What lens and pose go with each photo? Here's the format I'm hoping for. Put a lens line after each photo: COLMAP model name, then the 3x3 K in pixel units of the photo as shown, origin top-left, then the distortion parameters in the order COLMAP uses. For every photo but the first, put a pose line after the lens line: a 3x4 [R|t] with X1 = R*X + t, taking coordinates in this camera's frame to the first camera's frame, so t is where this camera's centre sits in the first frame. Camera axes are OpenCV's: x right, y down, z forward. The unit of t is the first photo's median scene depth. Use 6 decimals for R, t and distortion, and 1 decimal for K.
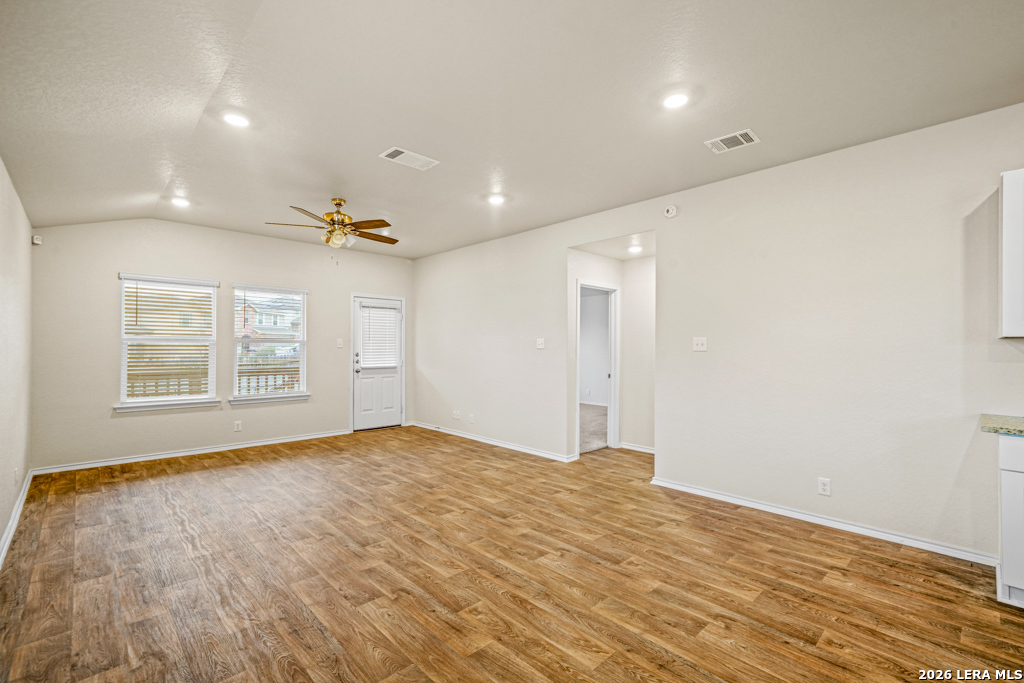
lens RADIAL K [[455.5, 0, 513.5], [0, 455.5, 353.2], [0, 0, 1]] dist [-0.002671, 0.008144]
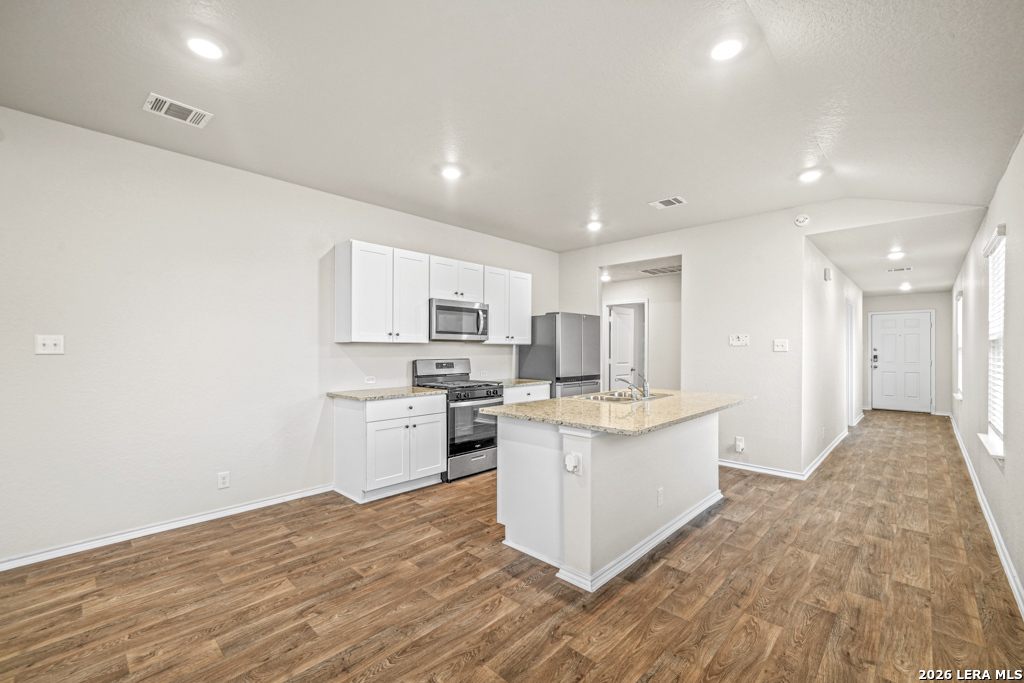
lens RADIAL K [[422.4, 0, 521.1], [0, 422.4, 344.2], [0, 0, 1]] dist [-0.001362, 0.006748]
pose [[-0.049287, 0.009353, 0.998741, -0.414583], [0.012049, 0.999889, -0.008770, -0.007841], [-0.998712, 0.011601, -0.049395, 0.433757]]
